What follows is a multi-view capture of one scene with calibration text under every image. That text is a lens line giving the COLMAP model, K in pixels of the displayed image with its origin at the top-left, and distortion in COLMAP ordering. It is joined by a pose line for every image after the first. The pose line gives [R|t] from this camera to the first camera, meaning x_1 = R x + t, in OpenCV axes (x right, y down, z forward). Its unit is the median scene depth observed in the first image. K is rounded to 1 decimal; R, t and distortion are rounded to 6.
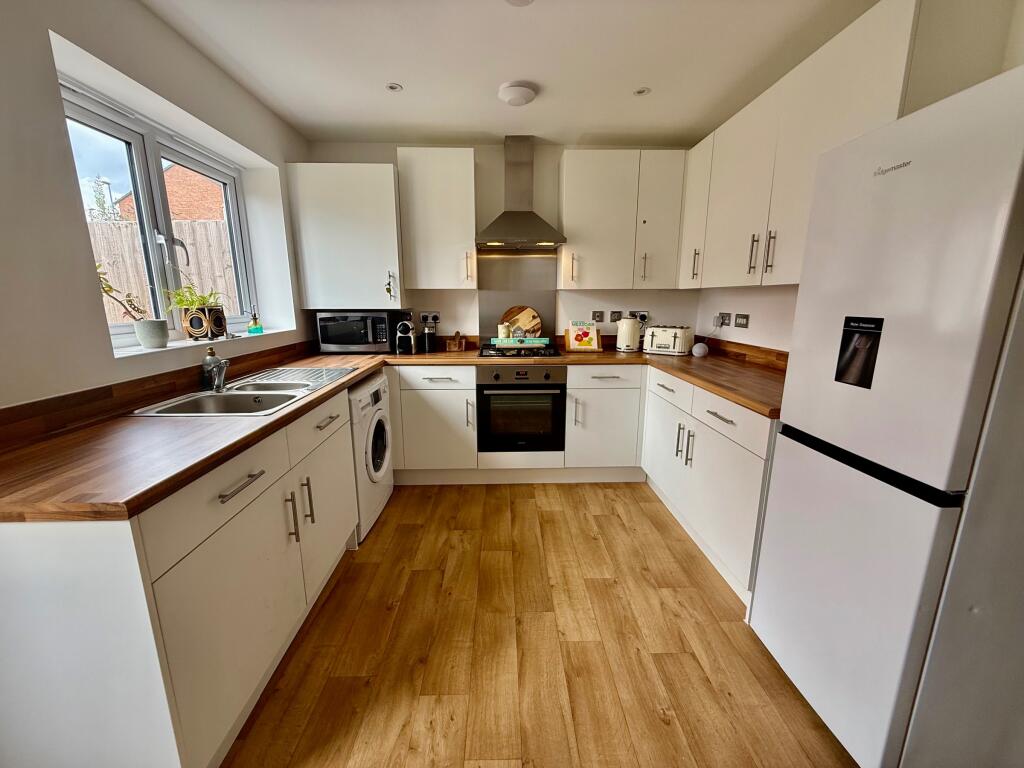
lens RADIAL K [[412.1, 0, 509.9], [0, 412.1, 385.0], [0, 0, 1]] dist [0.000775, 0.000325]
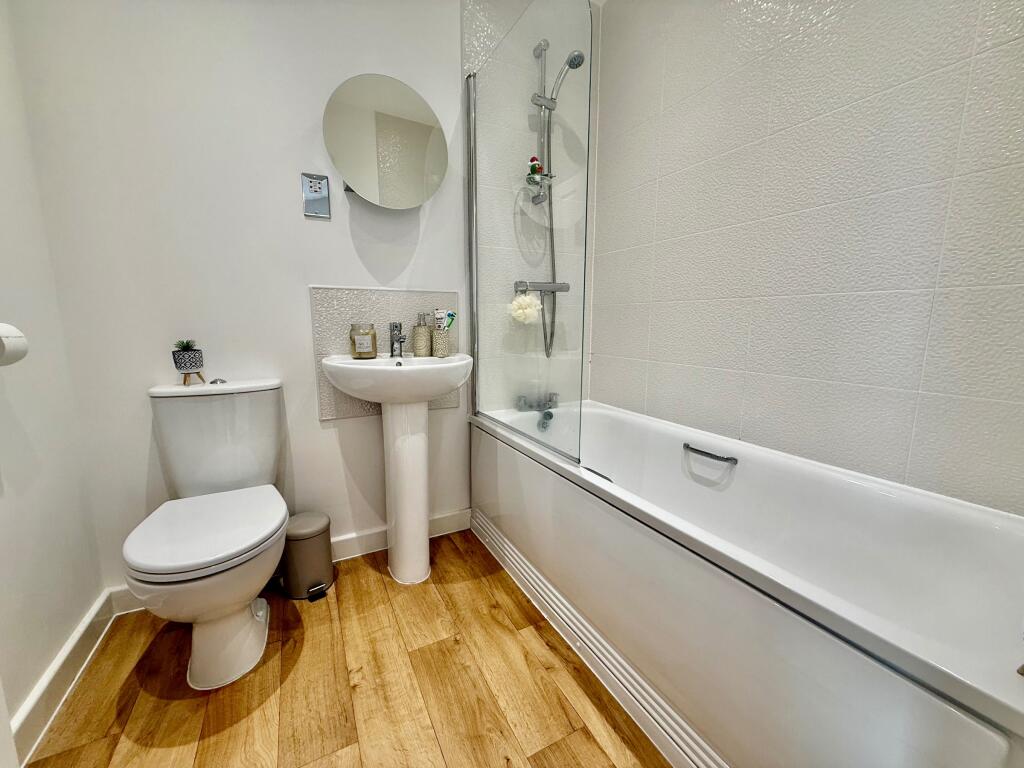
lens RADIAL K [[412.1, 0, 515.4], [0, 412.1, 384.8], [0, 0, 1]] dist [0.000775, 0.000325]
pose [[0.891780, -0.059240, 0.448575, 0.049580], [0.084181, 0.995806, -0.035846, 0.072317], [-0.444570, 0.069728, 0.893026, 0.246397]]
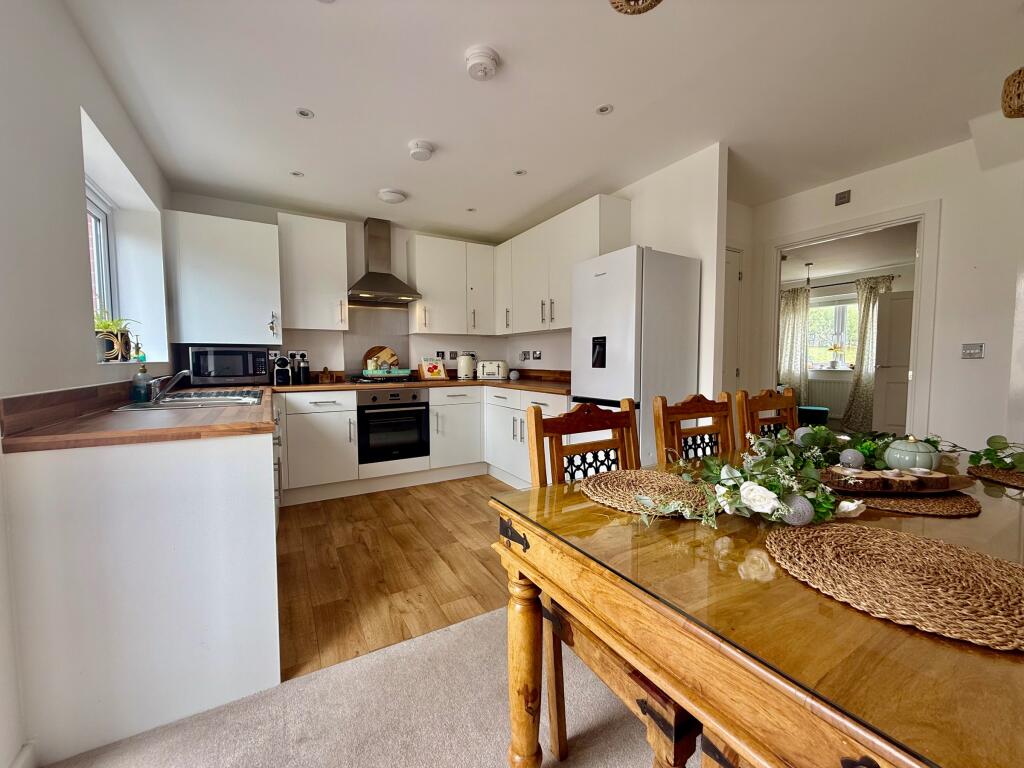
lens RADIAL K [[412.1, 0, 515.8], [0, 412.1, 385.2], [0, 0, 1]] dist [0.000775, 0.000325]
pose [[0.872219, -0.032269, 0.488050, -0.266061], [0.103556, 0.987384, -0.119786, 0.132606], [-0.478027, 0.155020, 0.864557, -0.283493]]
